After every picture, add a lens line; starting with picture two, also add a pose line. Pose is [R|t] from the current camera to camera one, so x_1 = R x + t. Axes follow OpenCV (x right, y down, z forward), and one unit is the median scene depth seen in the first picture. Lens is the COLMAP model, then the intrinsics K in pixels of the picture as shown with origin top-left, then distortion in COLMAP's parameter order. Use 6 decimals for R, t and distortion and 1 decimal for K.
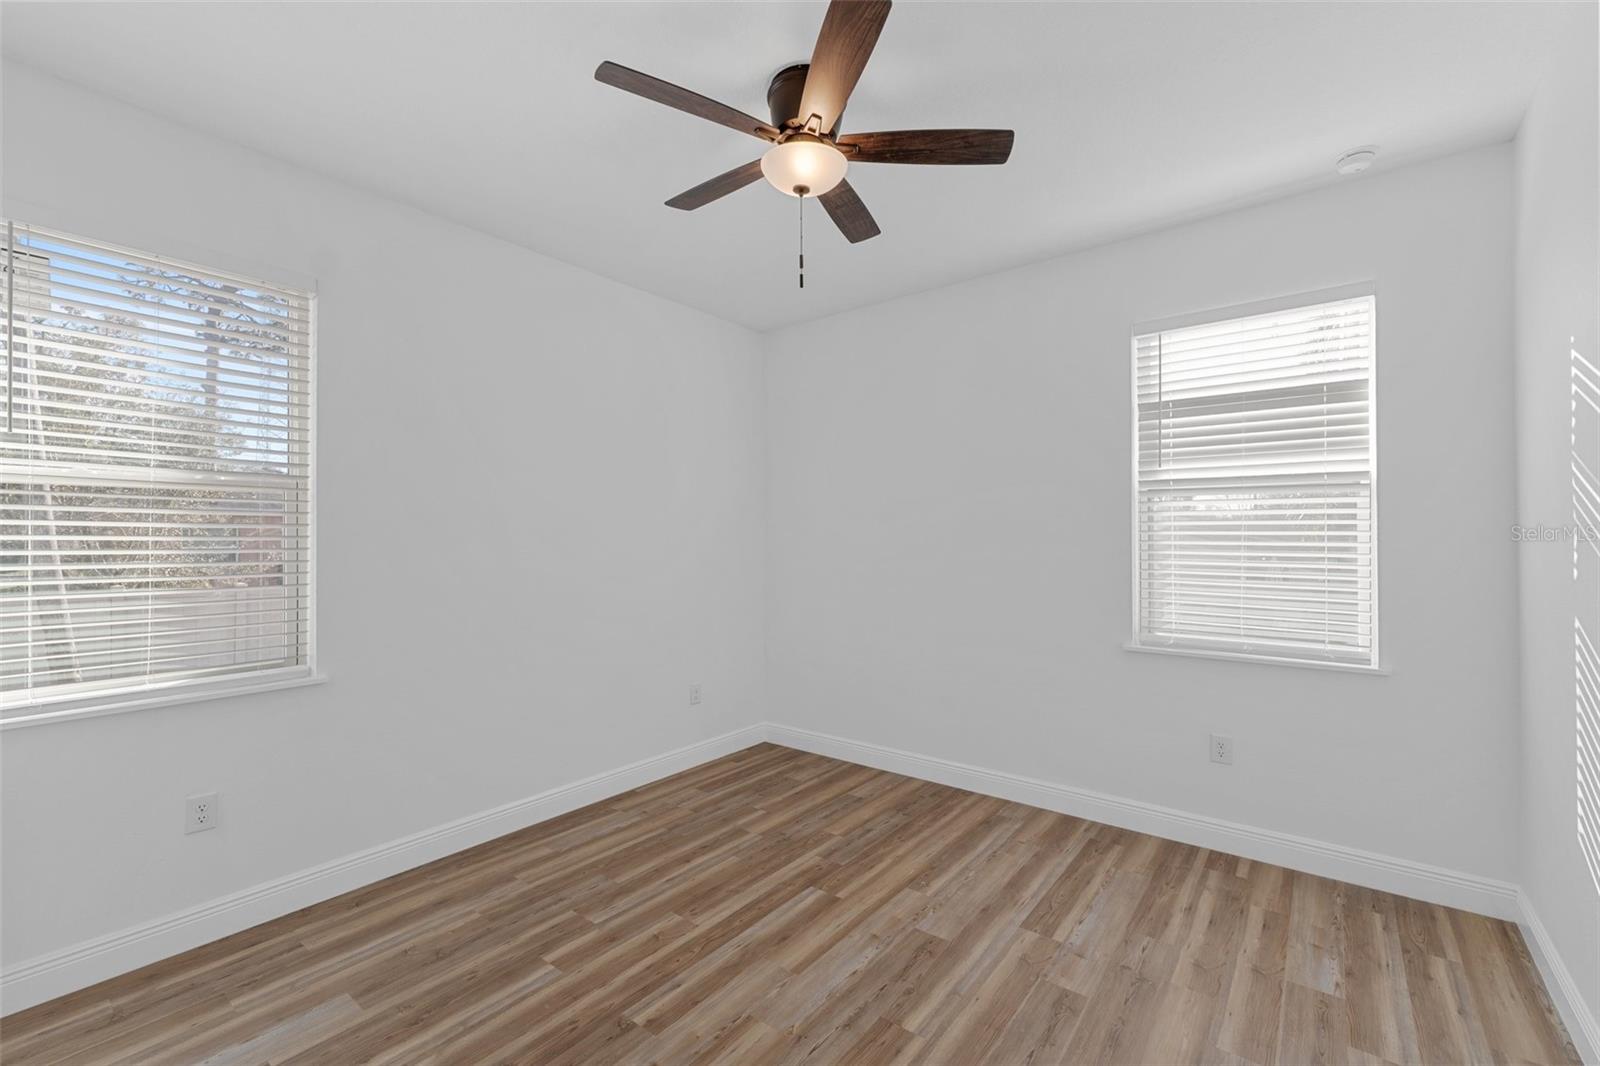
lens RADIAL K [[675.9, 0, 803.1], [0, 675.9, 538.3], [0, 0, 1]] dist [0.007957, -0.000929]
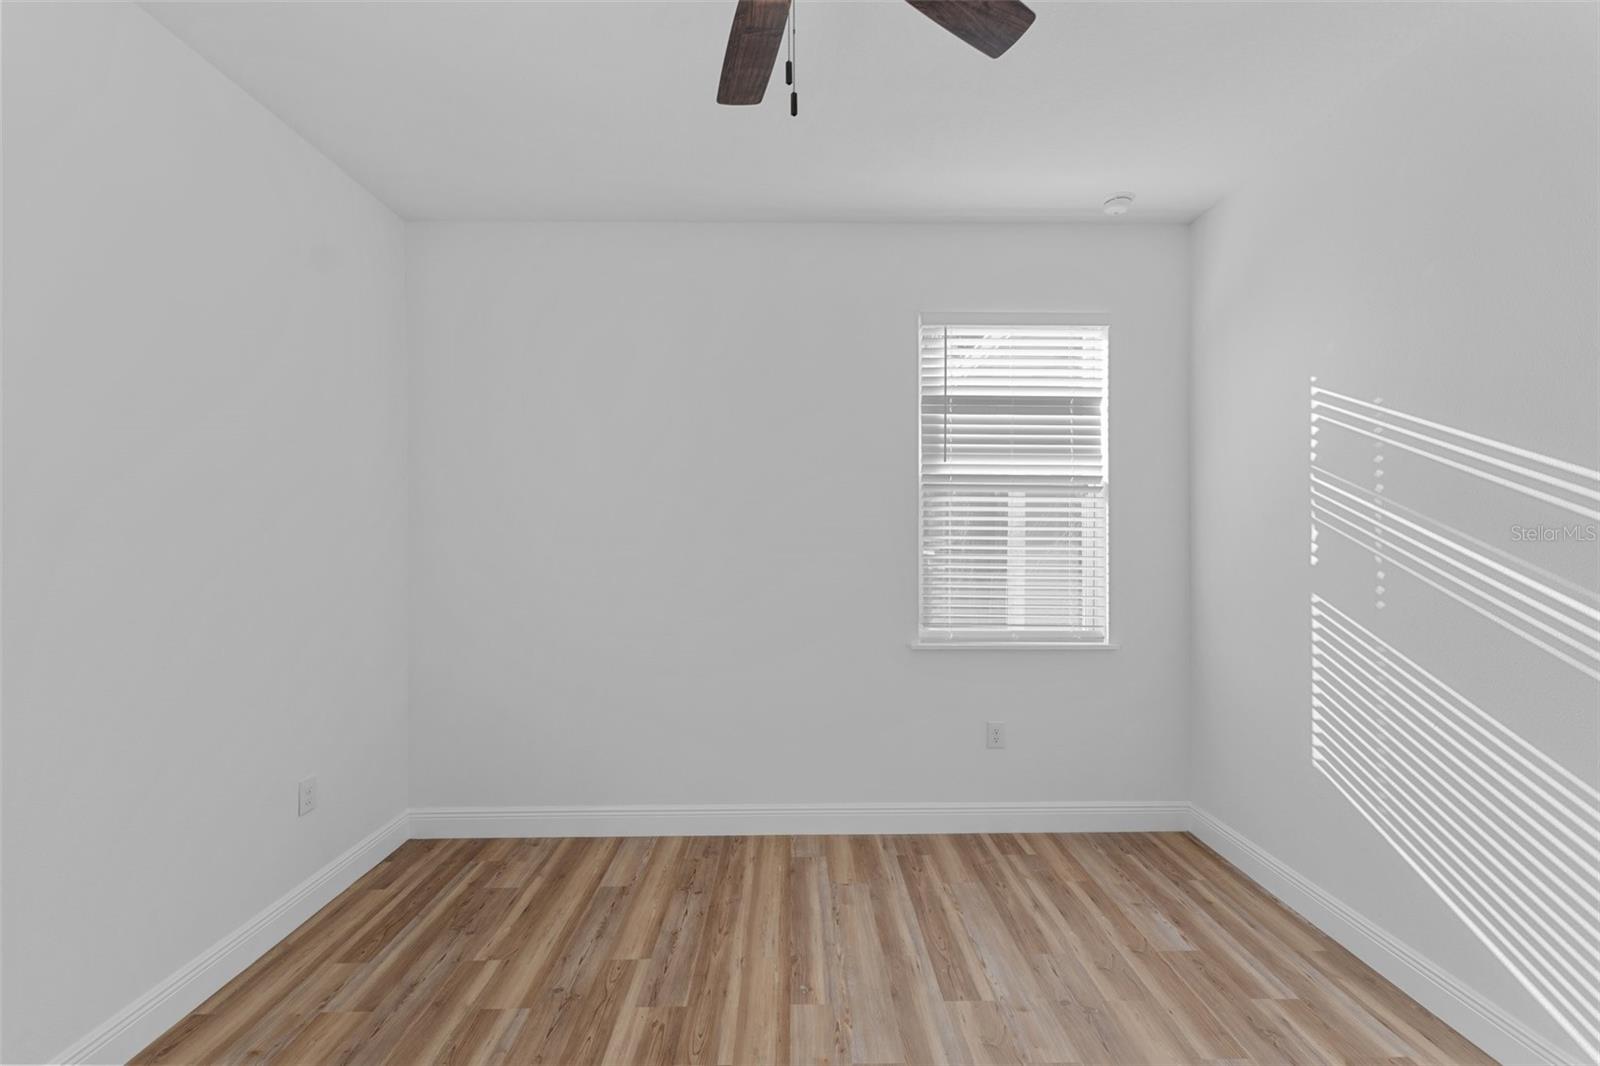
lens RADIAL K [[675.9, 0, 803.1], [0, 675.9, 538.3], [0, 0, 1]] dist [0.007957, -0.000929]
pose [[0.777342, -0.000438, 0.629079, -0.310820], [-0.002320, 0.999991, 0.003562, 0.005329], [-0.629075, -0.004229, 0.777333, 0.432040]]
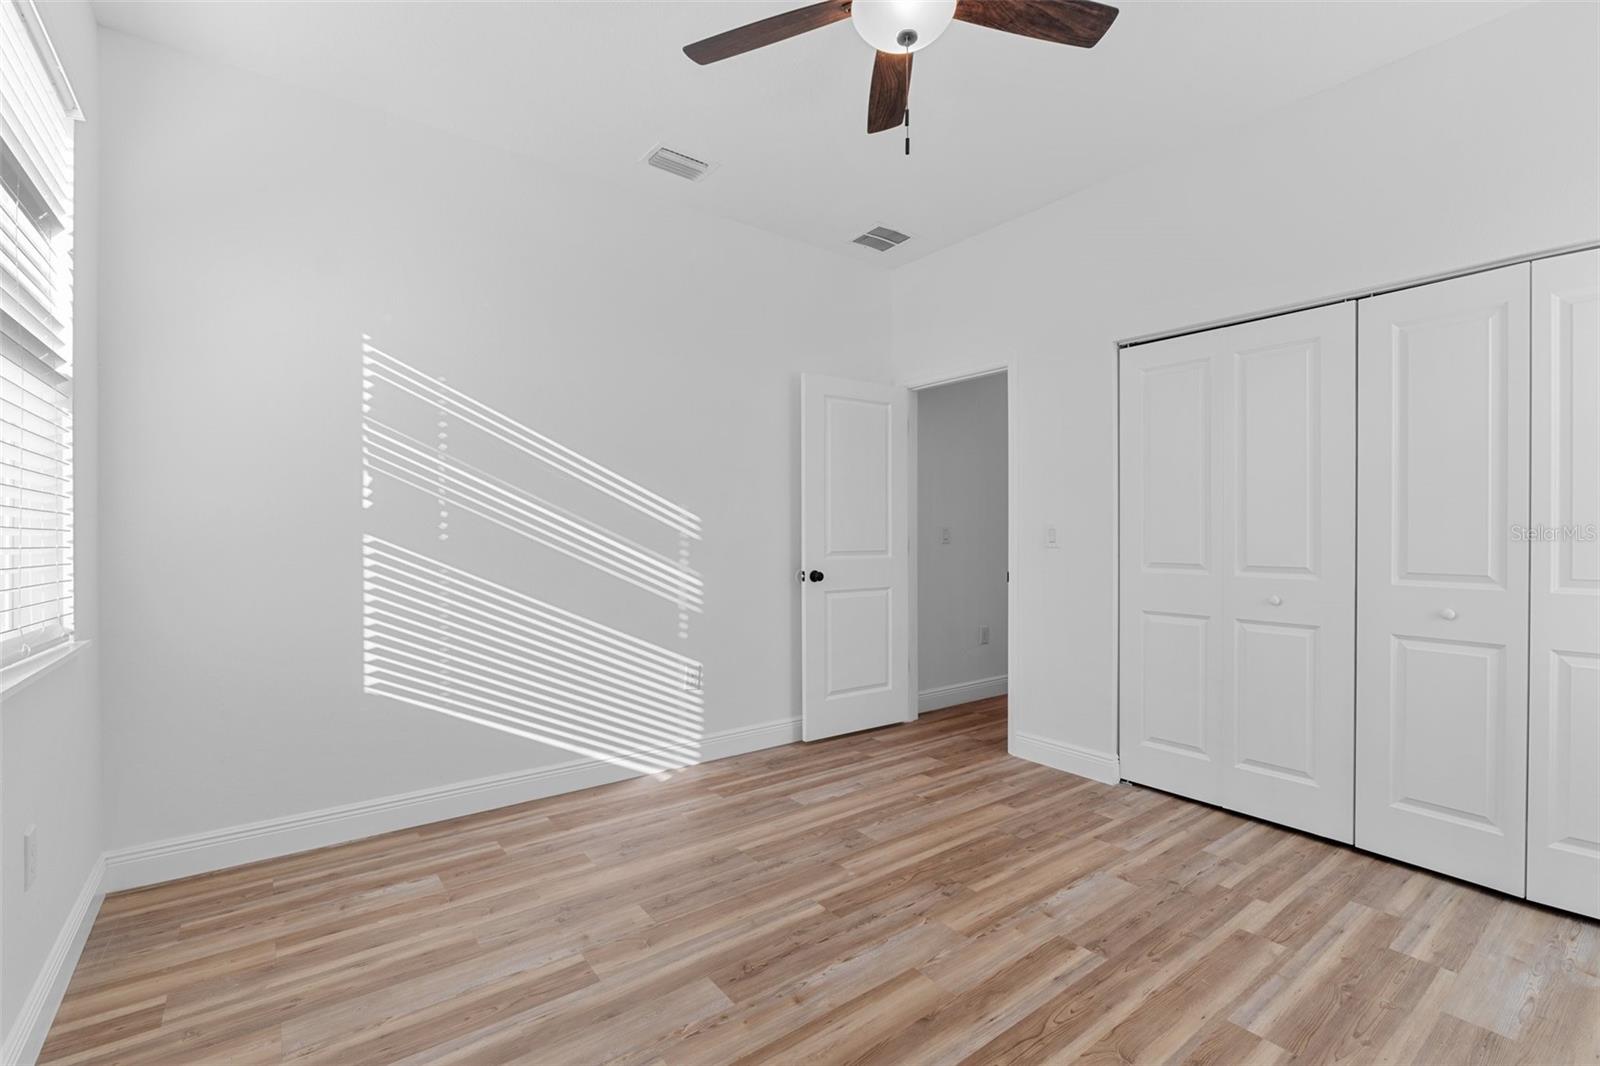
lens RADIAL K [[715.8, 0, 800.0], [0, 715.8, 533.0], [0, 0, 1]] dist [-0.003026, -0.000205]
pose [[-0.965986, 0.001616, 0.258590, -0.084684], [0.001633, 0.999999, -0.000150, 0.081205], [-0.258590, 0.000278, -0.965987, 1.565695]]
